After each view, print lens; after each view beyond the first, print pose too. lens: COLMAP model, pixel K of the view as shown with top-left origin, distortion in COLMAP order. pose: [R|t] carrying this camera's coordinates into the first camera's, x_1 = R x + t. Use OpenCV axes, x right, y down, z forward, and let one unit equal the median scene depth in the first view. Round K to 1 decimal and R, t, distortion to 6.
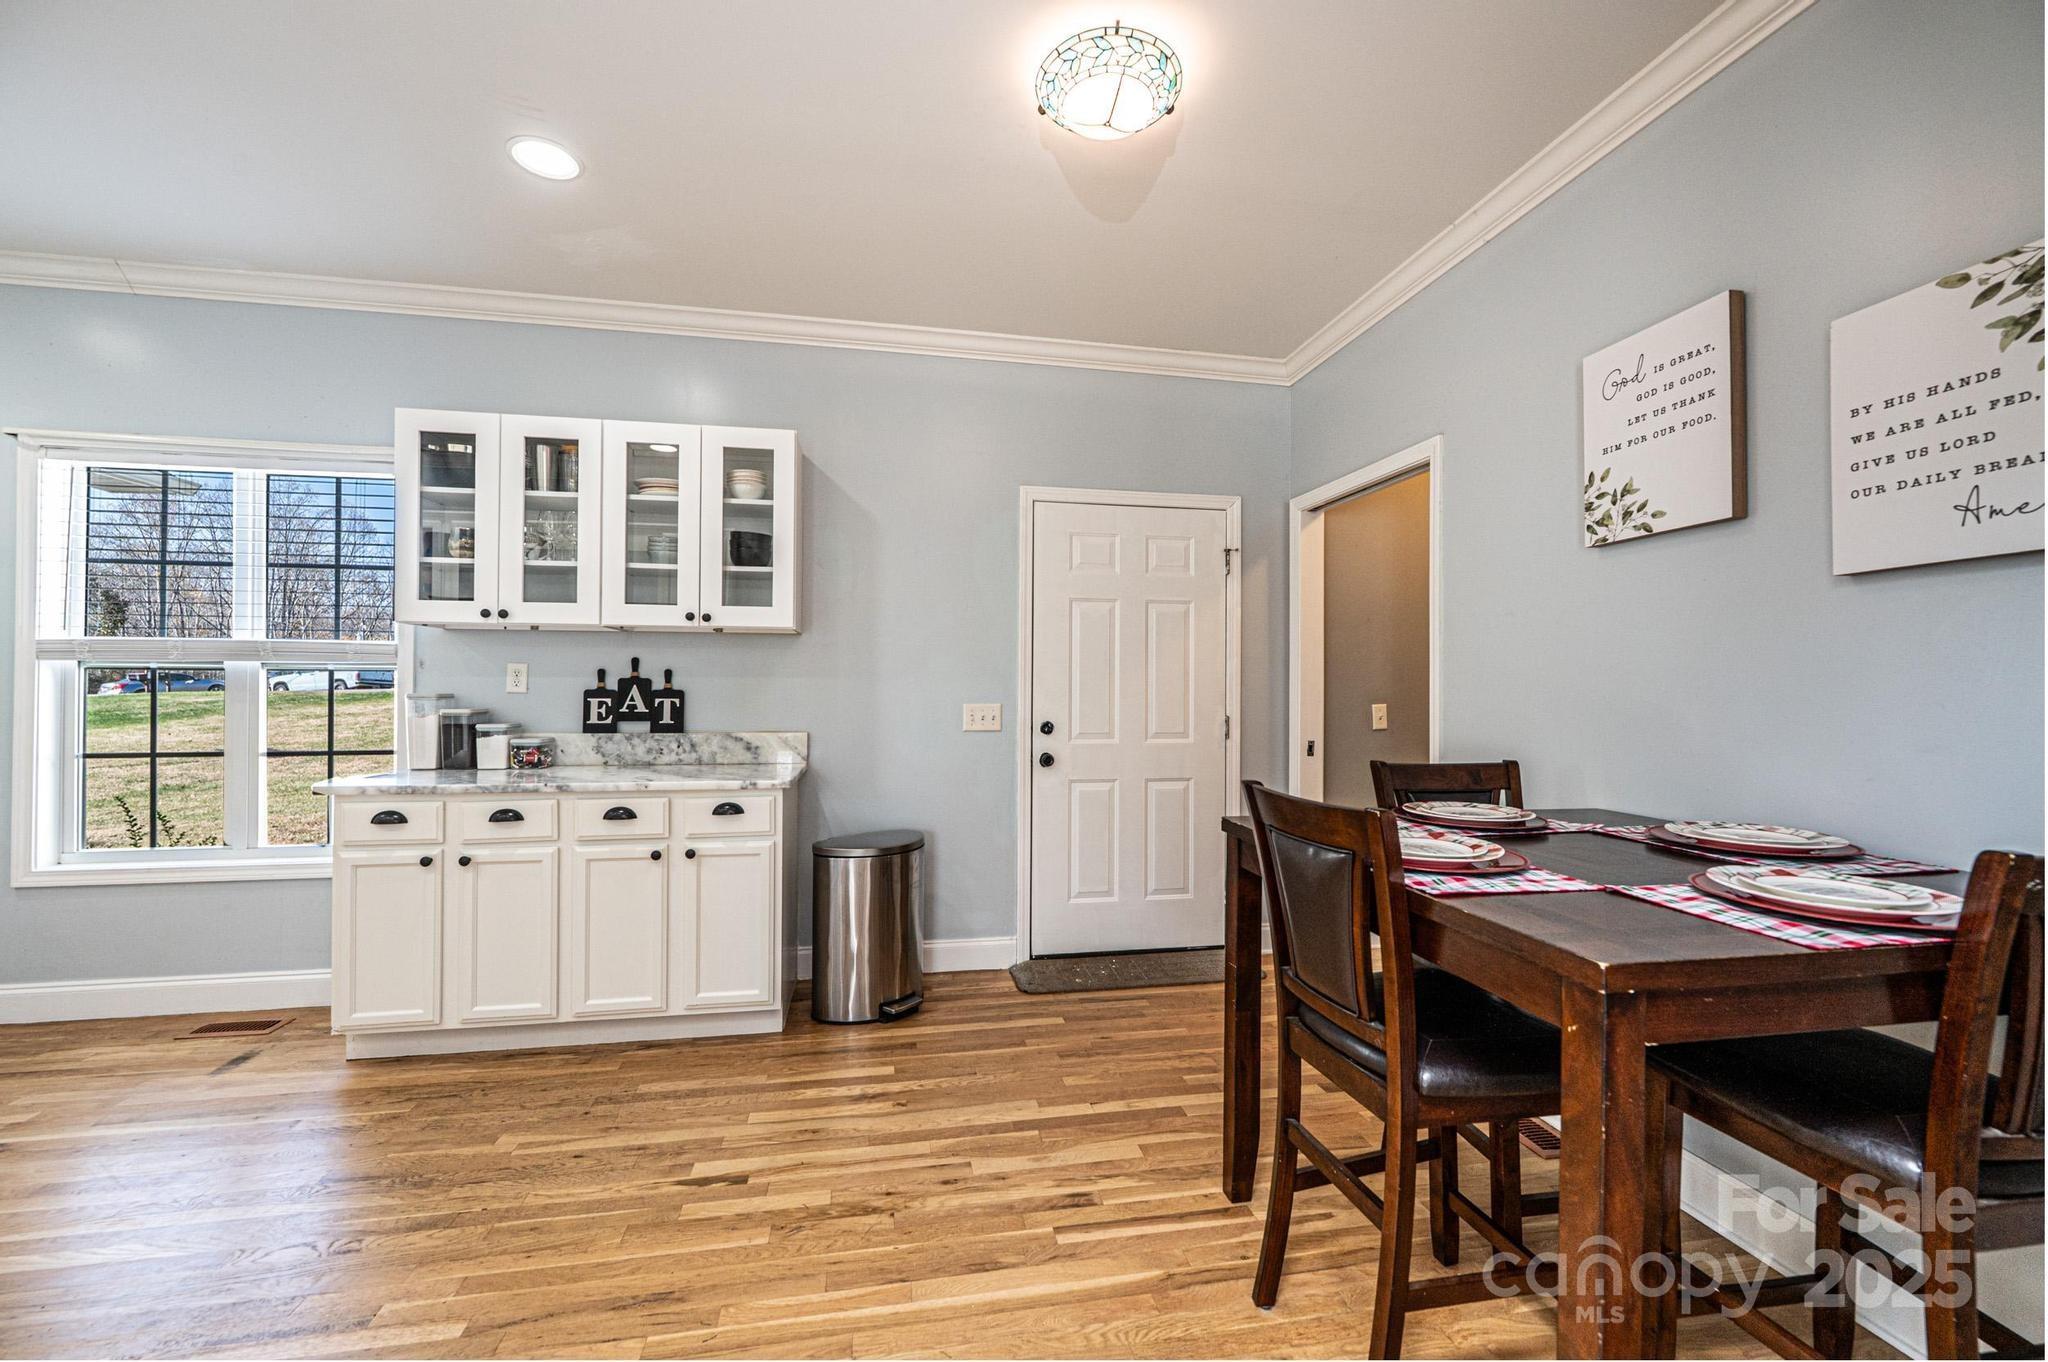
lens RADIAL K [[813.8, 0, 1021.8], [0, 813.8, 685.1], [0, 0, 1]] dist [-0.000379, -0.000120]
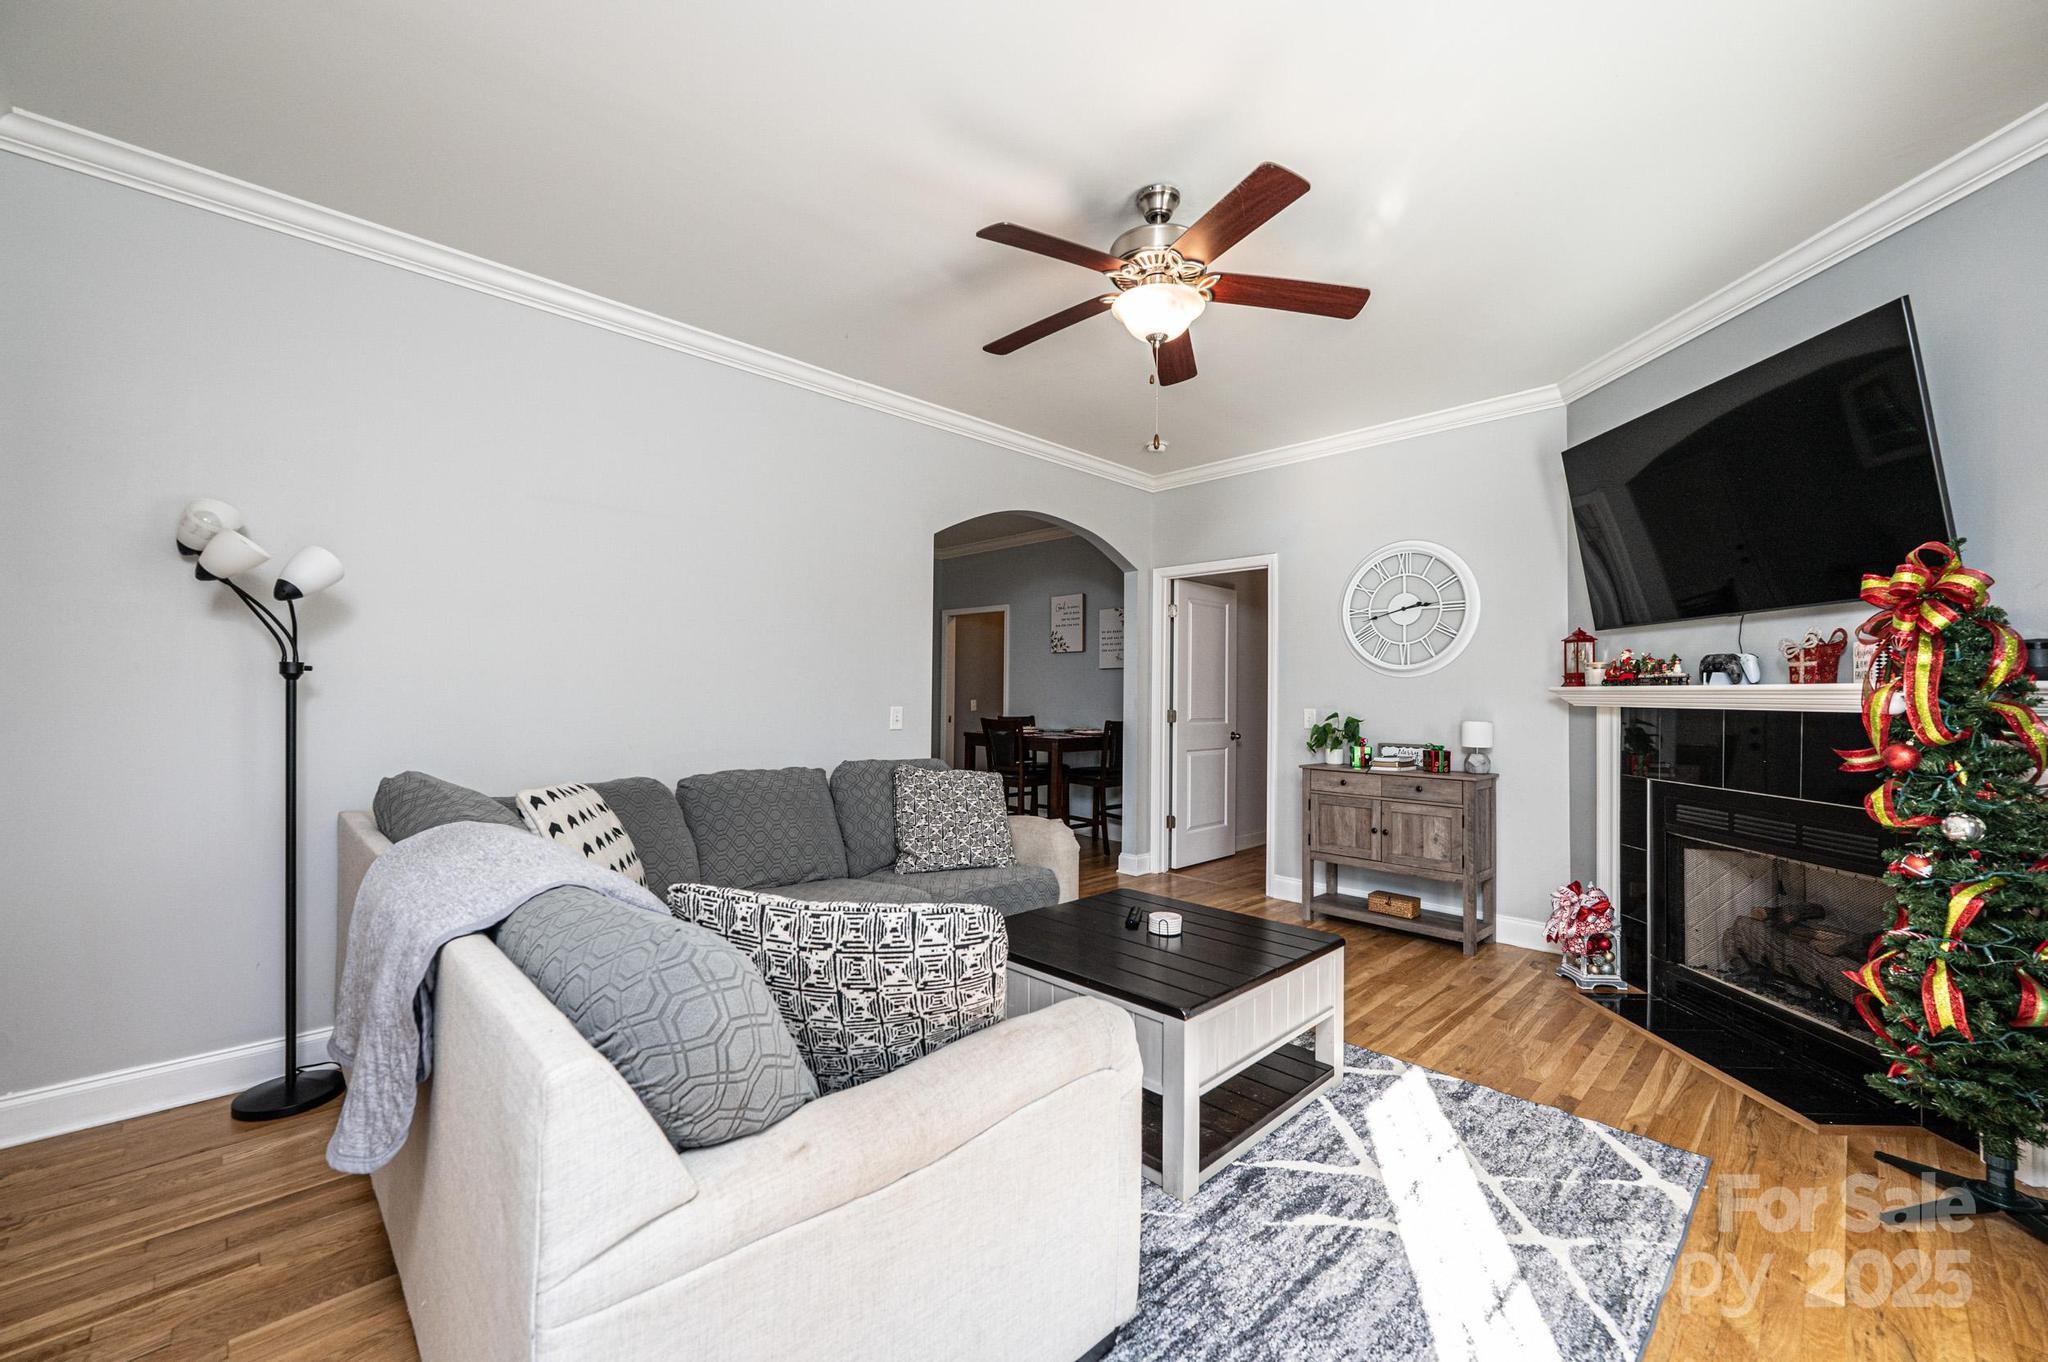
lens RADIAL K [[812.4, 0, 1026.9], [0, 812.4, 685.5], [0, 0, 1]] dist [-0.000716, 0.000229]
pose [[0.828300, 0.007865, 0.560230, -0.907786], [-0.004440, 0.999962, -0.007474, -0.007988], [-0.560268, 0.003704, 0.828303, -1.231695]]
